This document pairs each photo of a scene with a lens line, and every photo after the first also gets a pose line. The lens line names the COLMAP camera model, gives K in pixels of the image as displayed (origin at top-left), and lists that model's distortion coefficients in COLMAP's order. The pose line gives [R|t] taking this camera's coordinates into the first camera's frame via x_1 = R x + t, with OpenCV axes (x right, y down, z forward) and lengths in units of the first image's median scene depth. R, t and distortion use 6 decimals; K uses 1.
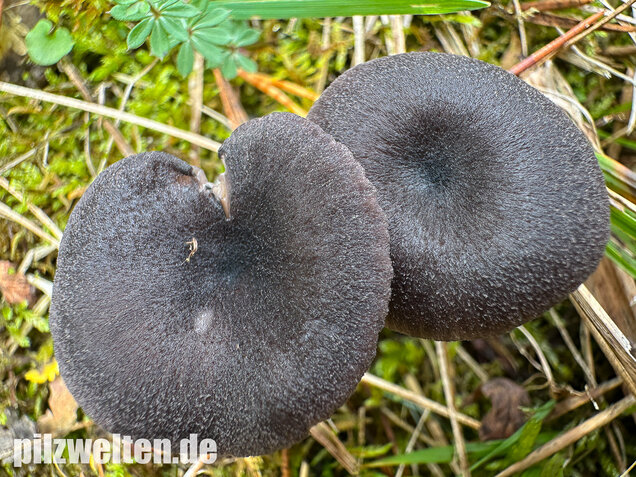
lens RADIAL K [[485.8, 0, 327.6], [0, 485.8, 237.9], [0, 0, 1]] dist [-0.022833, -0.001917]
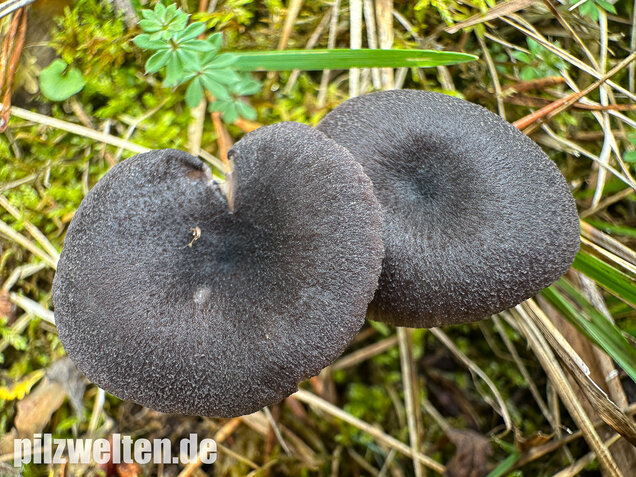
lens RADIAL K [[466.8, 0, 318.0], [0, 466.8, 238.5], [0, 0, 1]] dist [-0.032695, 0.009435]
pose [[0.995915, 0.088532, 0.017752, -0.025308], [-0.086235, 0.990866, -0.103670, 0.109216], [-0.026768, 0.101716, 0.994453, -0.030358]]
